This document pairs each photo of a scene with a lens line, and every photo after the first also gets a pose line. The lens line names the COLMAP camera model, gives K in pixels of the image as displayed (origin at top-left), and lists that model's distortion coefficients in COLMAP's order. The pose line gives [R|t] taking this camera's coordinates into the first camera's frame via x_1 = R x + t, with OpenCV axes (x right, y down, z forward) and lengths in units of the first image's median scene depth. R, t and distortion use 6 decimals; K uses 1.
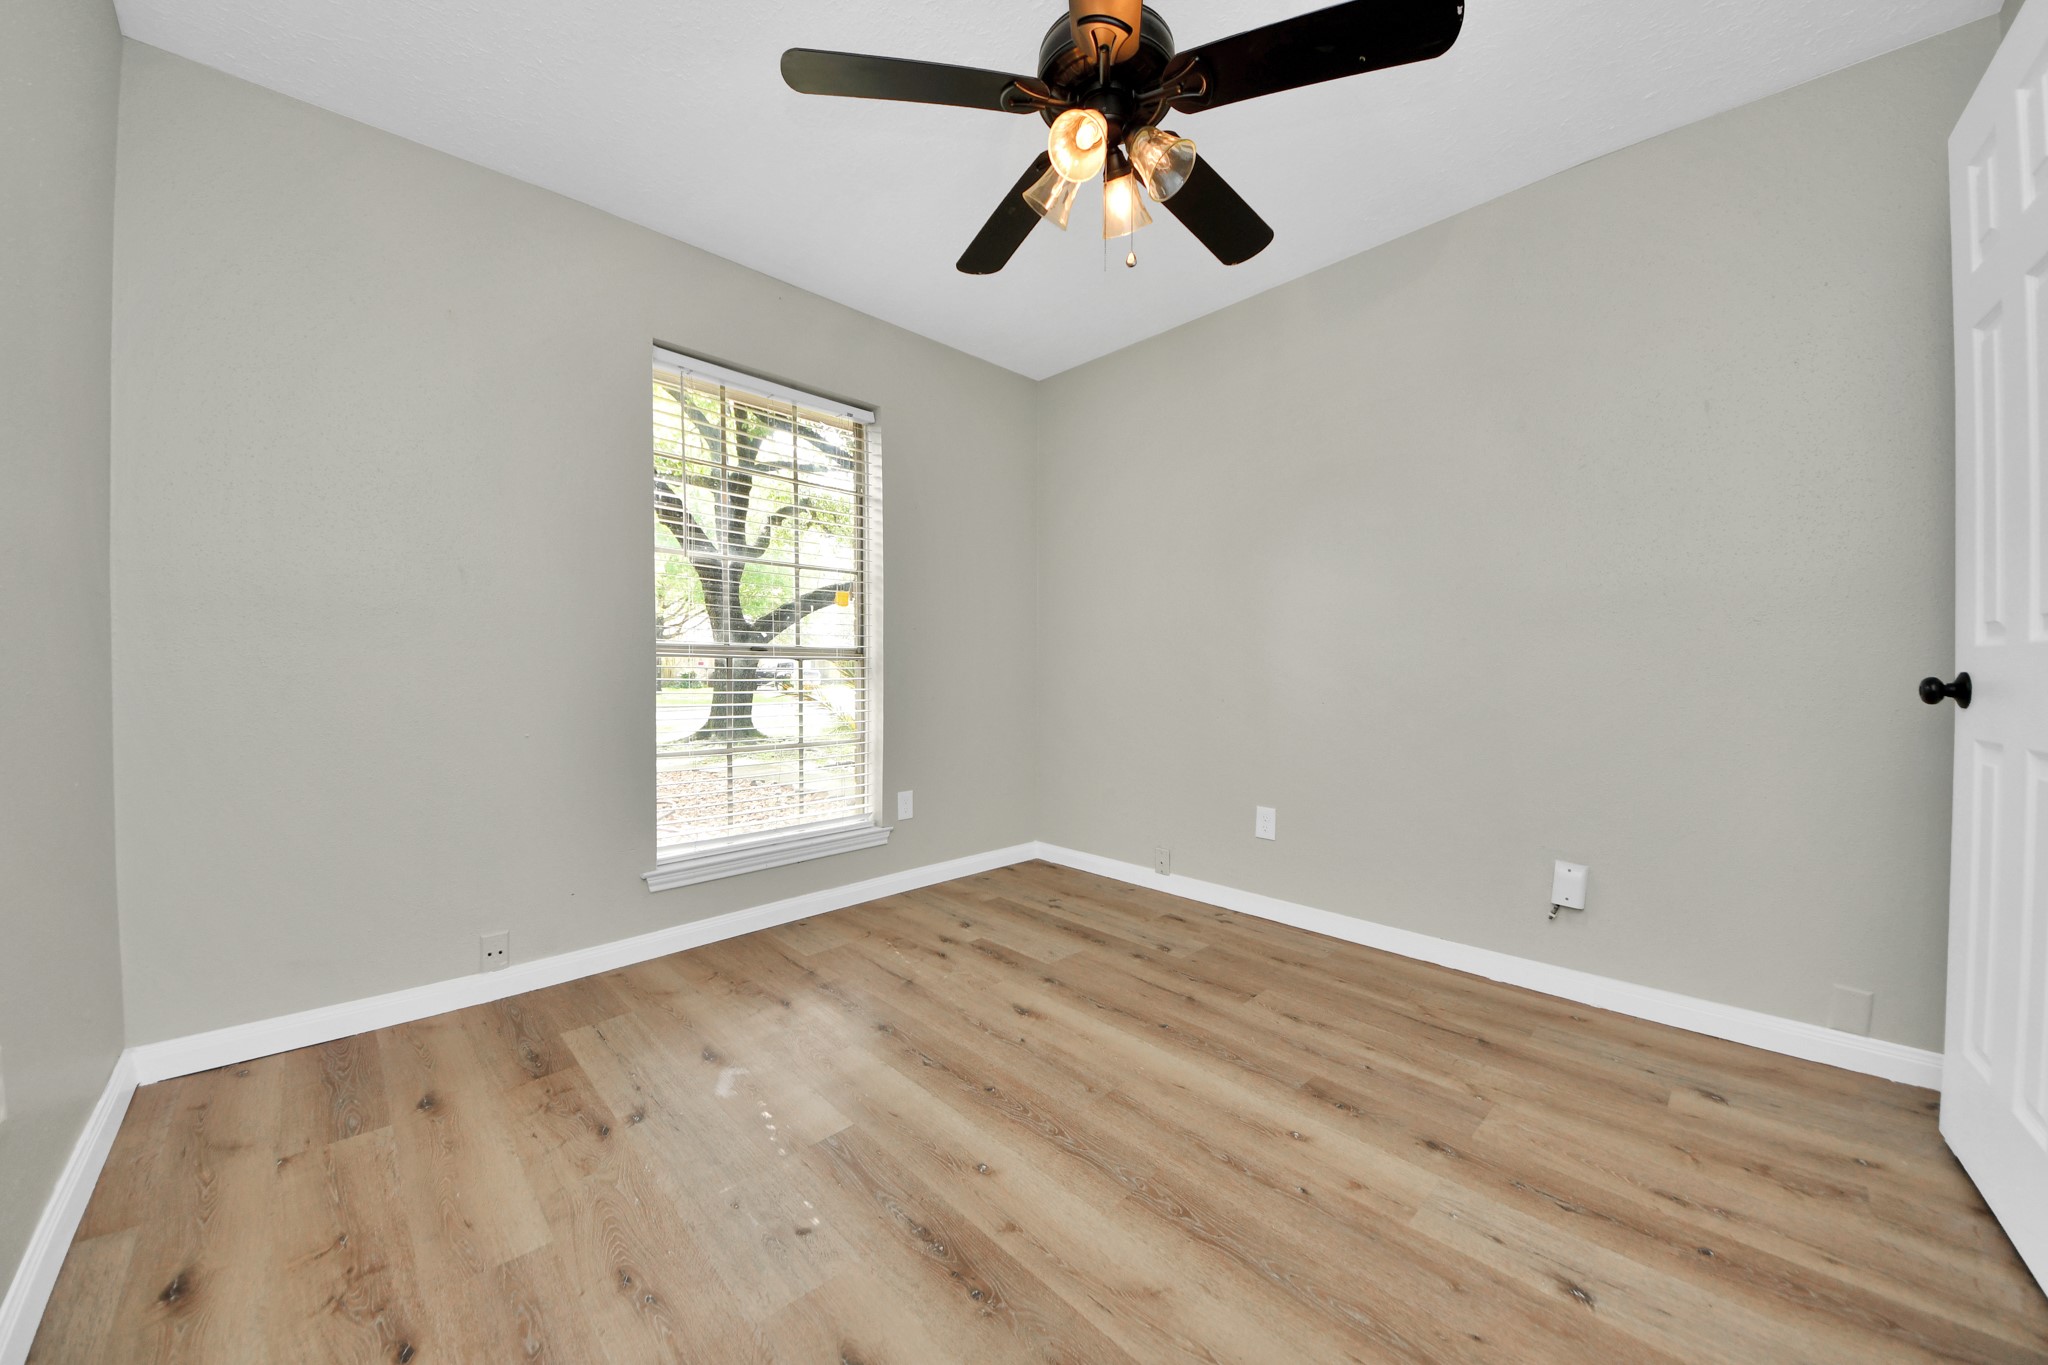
lens RADIAL K [[722.3, 0, 1013.9], [0, 722.3, 659.7], [0, 0, 1]] dist [0.021439, -0.017029]
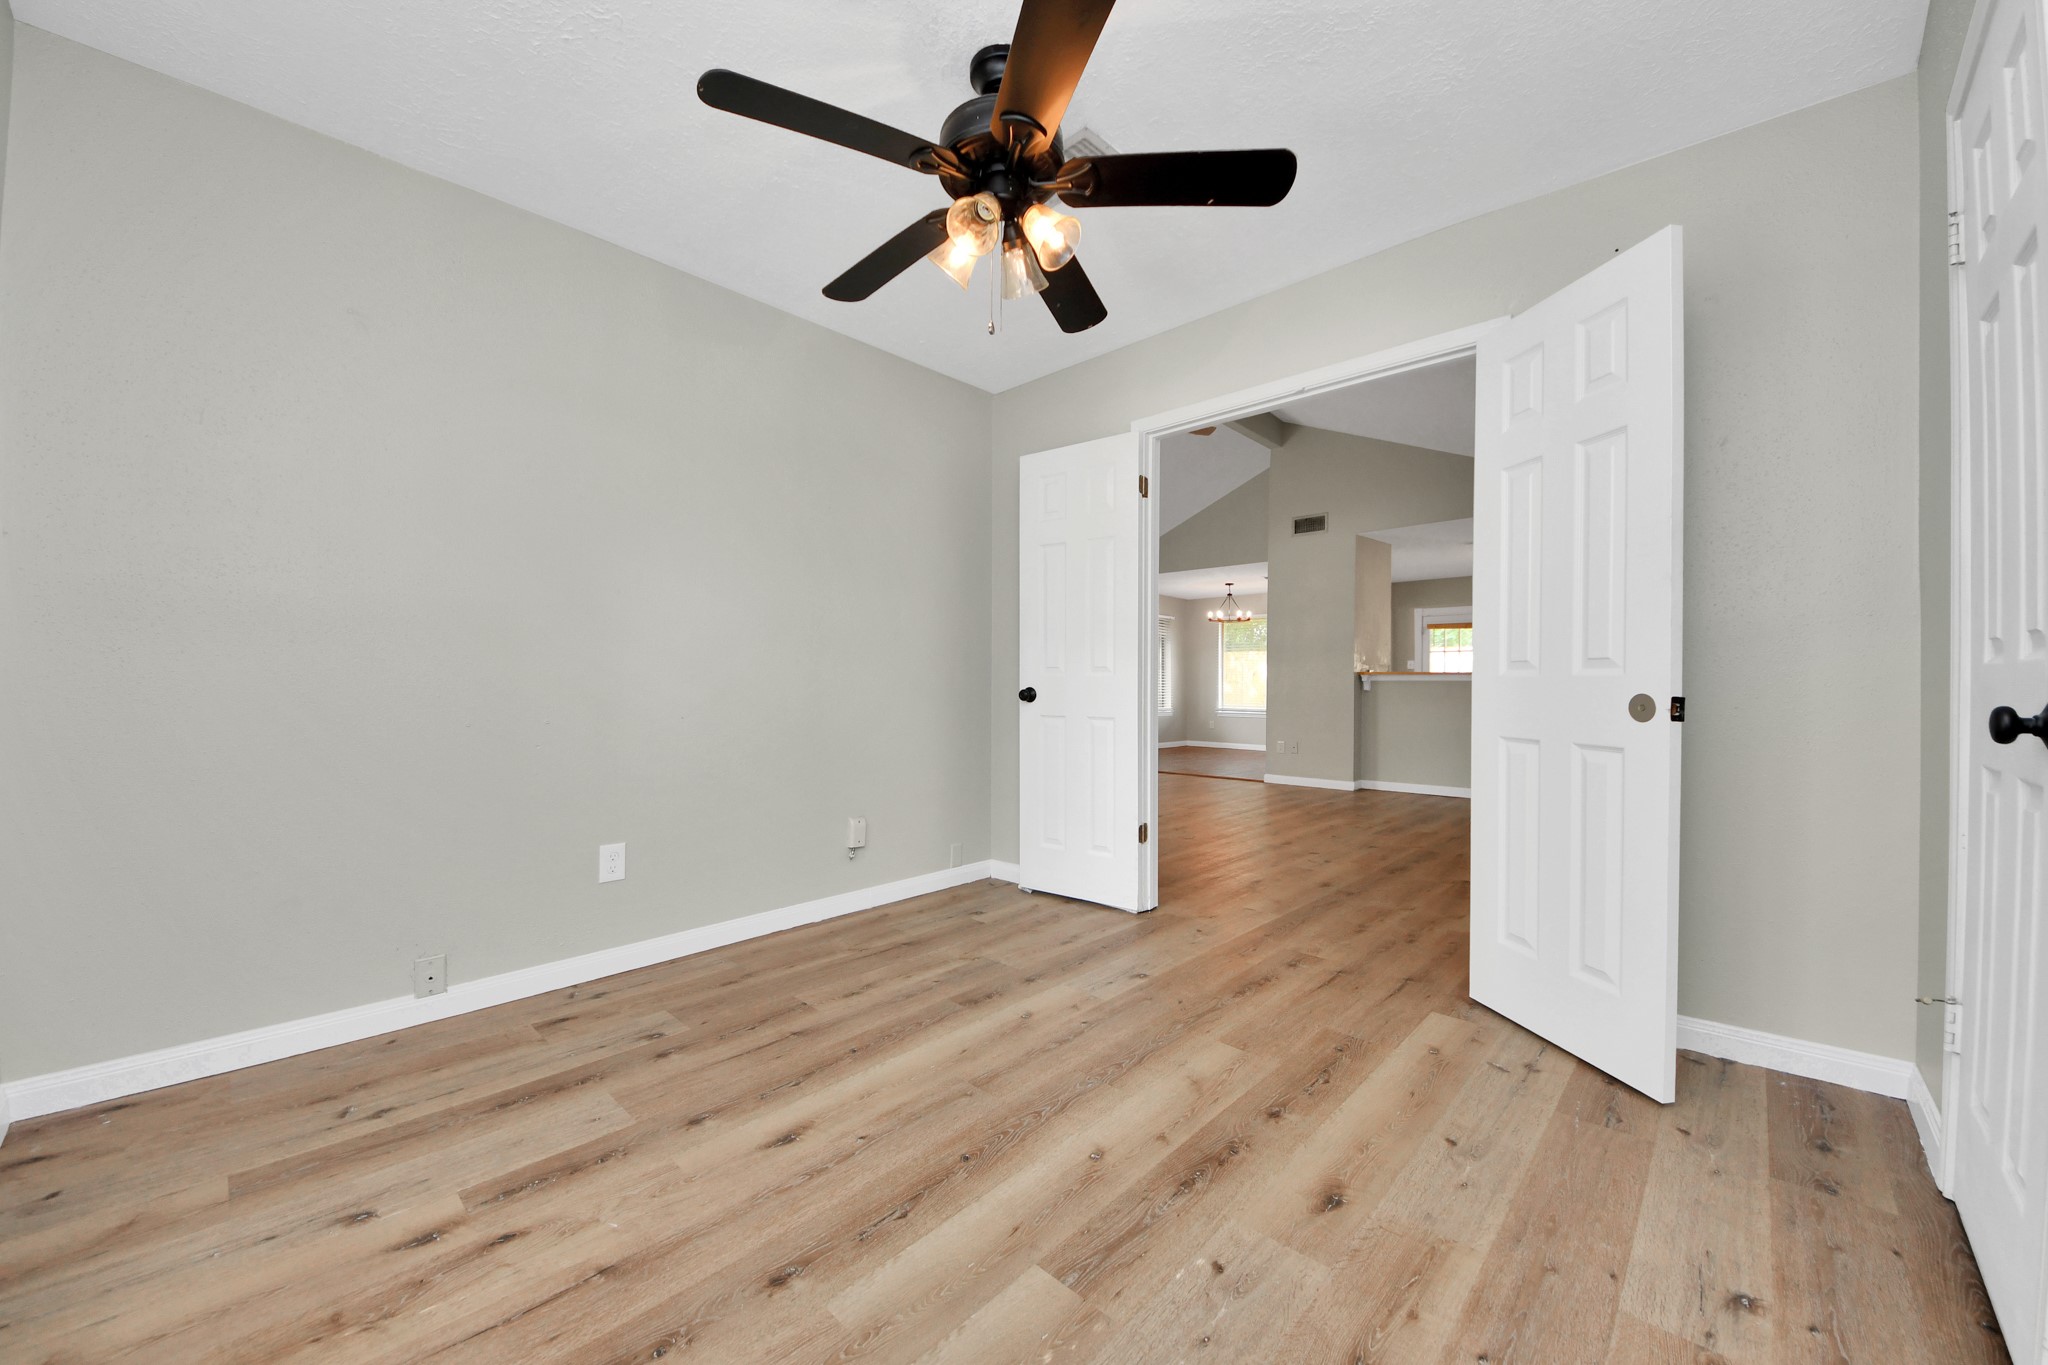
lens RADIAL K [[742.2, 0, 1024.0], [0, 742.2, 682.5], [0, 0, 1]] dist [0.023139, -0.018896]
pose [[-0.031738, -0.007168, 0.999471, -0.716916], [-0.014619, 0.999871, 0.006706, 0.003388], [-0.999389, -0.014399, -0.031839, 0.734822]]
